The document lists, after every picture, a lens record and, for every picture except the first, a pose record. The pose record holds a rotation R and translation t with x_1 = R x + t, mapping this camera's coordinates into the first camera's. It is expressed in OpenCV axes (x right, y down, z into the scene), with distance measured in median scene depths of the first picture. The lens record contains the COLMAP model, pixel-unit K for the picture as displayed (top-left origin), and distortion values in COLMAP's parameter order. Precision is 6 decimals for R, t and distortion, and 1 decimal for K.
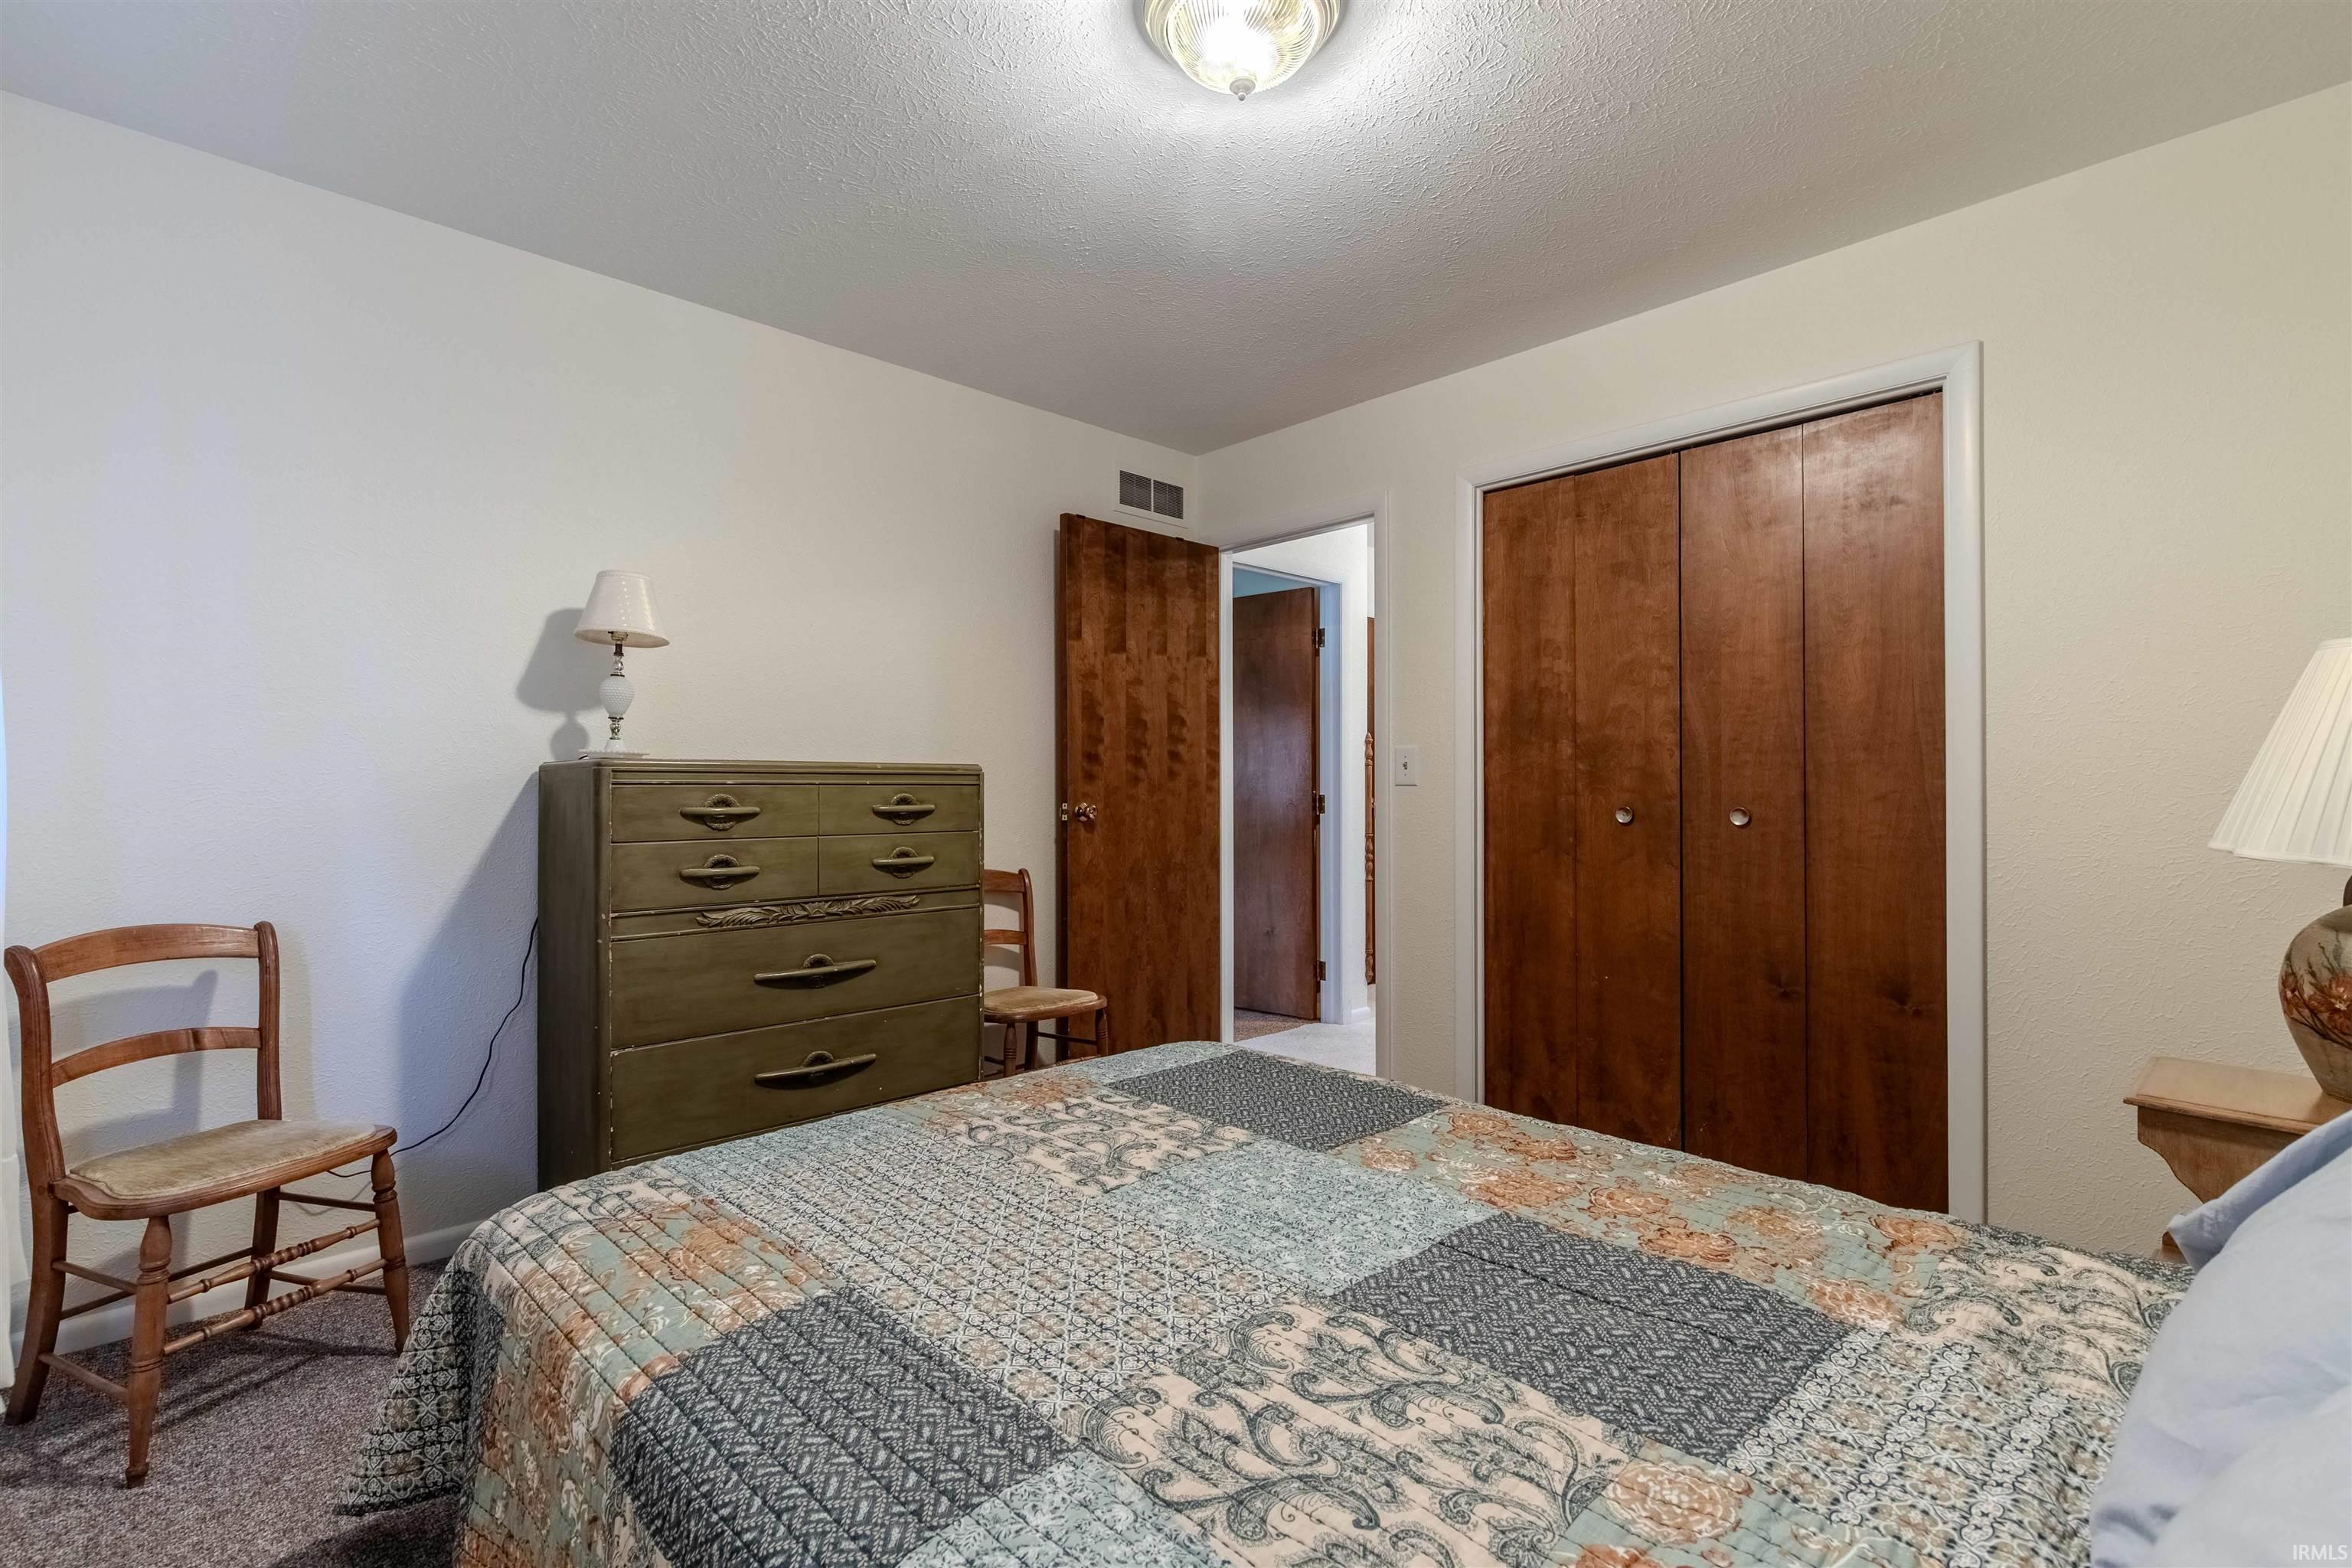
lens RADIAL K [[1063.6, 0, 1180.2], [0, 1063.6, 783.1], [0, 0, 1]] dist [0.007873, -0.002705]
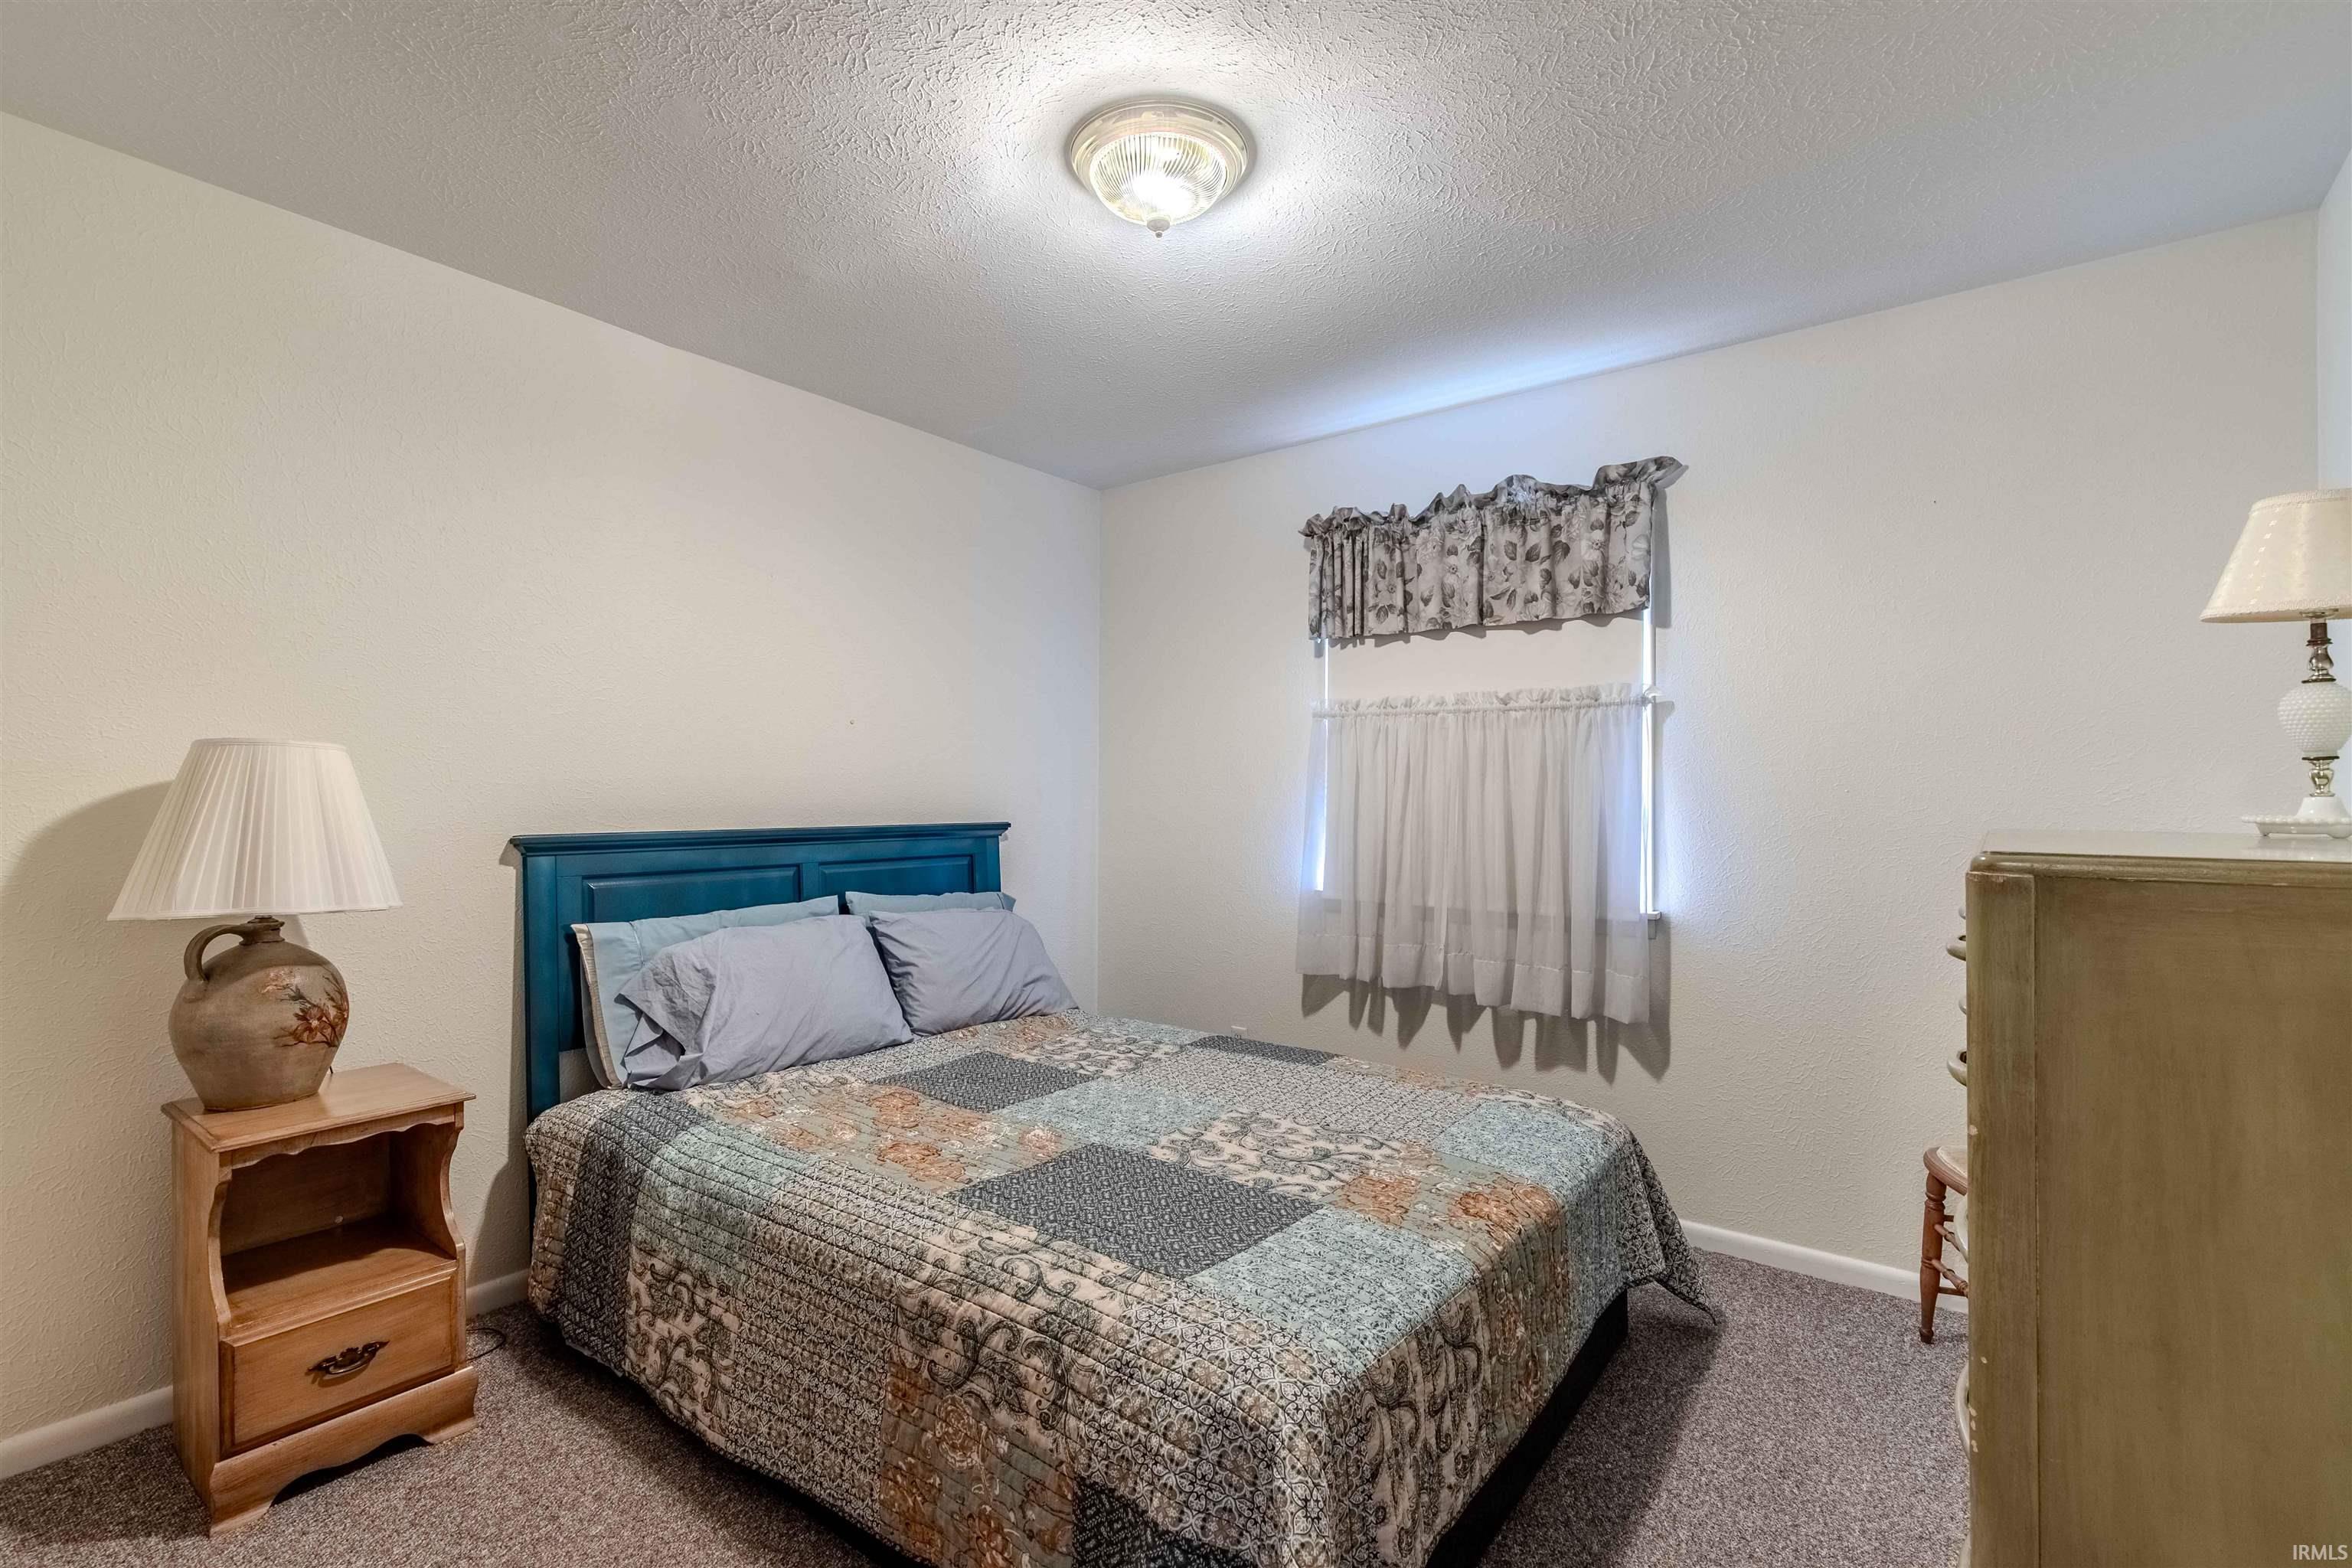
lens RADIAL K [[1063.6, 0, 1175.8], [0, 1063.6, 784.0], [0, 0, 1]] dist [0.007873, -0.002705]
pose [[-0.989404, -0.002169, -0.145170, 0.203657], [-0.001069, 0.999970, -0.007654, -0.066295], [0.145183, -0.007418, -0.989377, 2.132302]]
